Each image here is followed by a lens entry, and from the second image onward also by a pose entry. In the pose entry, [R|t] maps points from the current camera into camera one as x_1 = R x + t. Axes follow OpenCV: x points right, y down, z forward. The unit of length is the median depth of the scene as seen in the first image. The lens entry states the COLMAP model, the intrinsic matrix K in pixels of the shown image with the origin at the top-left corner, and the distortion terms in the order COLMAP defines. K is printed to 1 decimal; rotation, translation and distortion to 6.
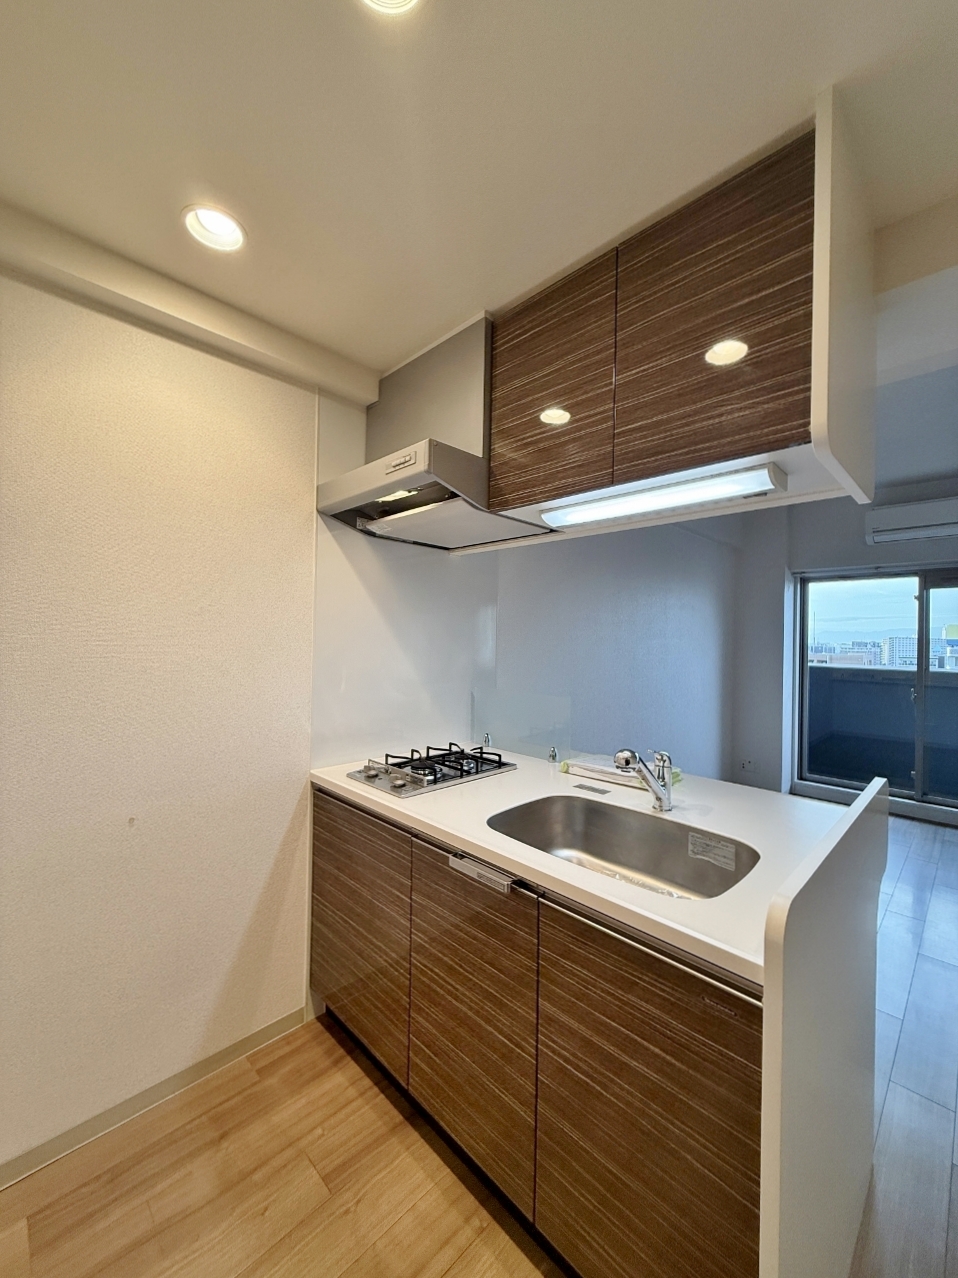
lens RADIAL K [[507.2, 0, 478.5], [0, 507.2, 636.1], [0, 0, 1]] dist [-0.000278, 0.000240]
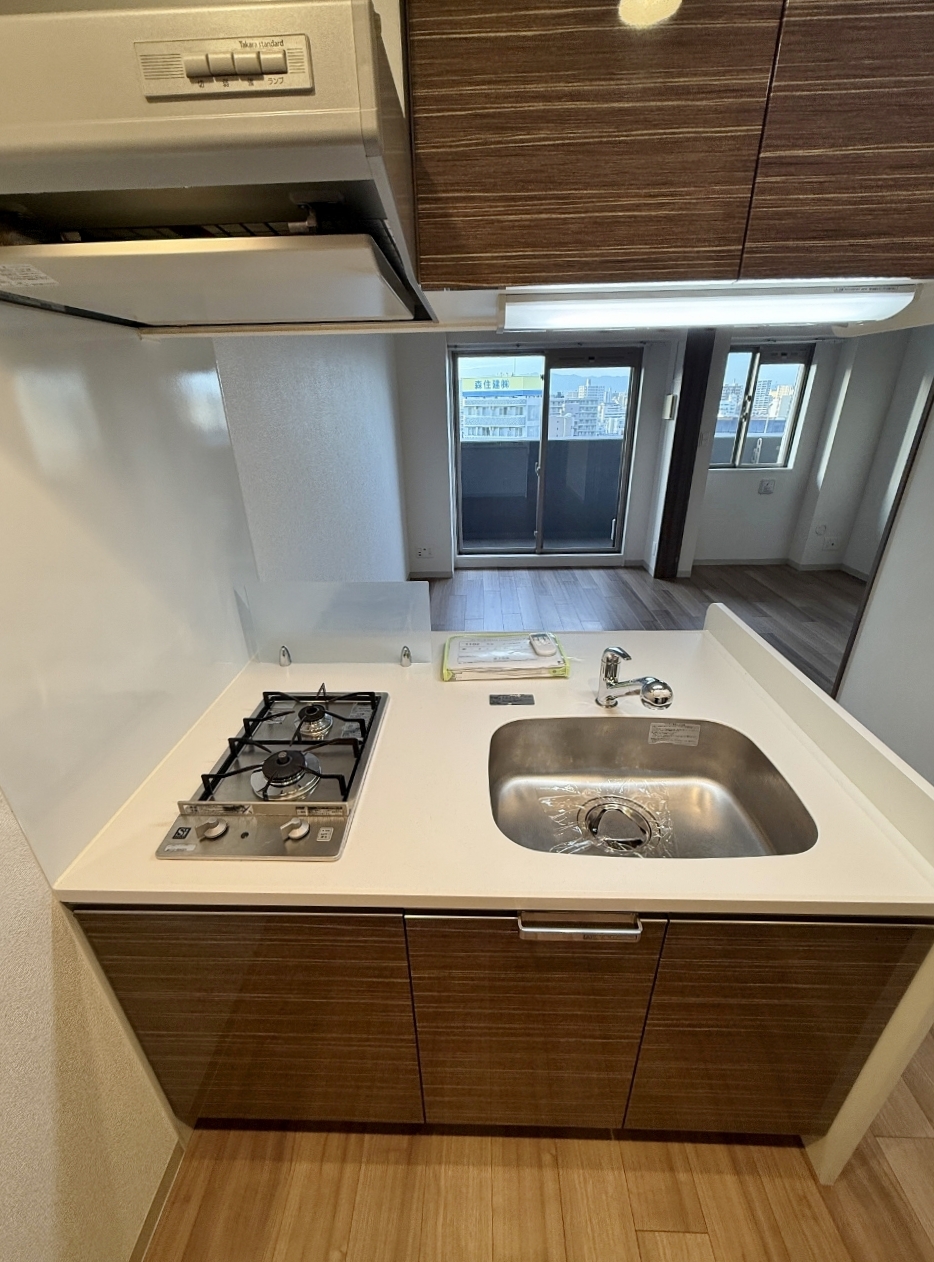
lens RADIAL K [[508.4, 0, 466.5], [0, 508.4, 628.7], [0, 0, 1]] dist [-0.000770, 0.000181]
pose [[0.723604, -0.313741, 0.614787, -0.333543], [0.026860, 0.902844, 0.429129, -0.173266], [-0.689692, -0.294006, 0.661729, 0.620459]]
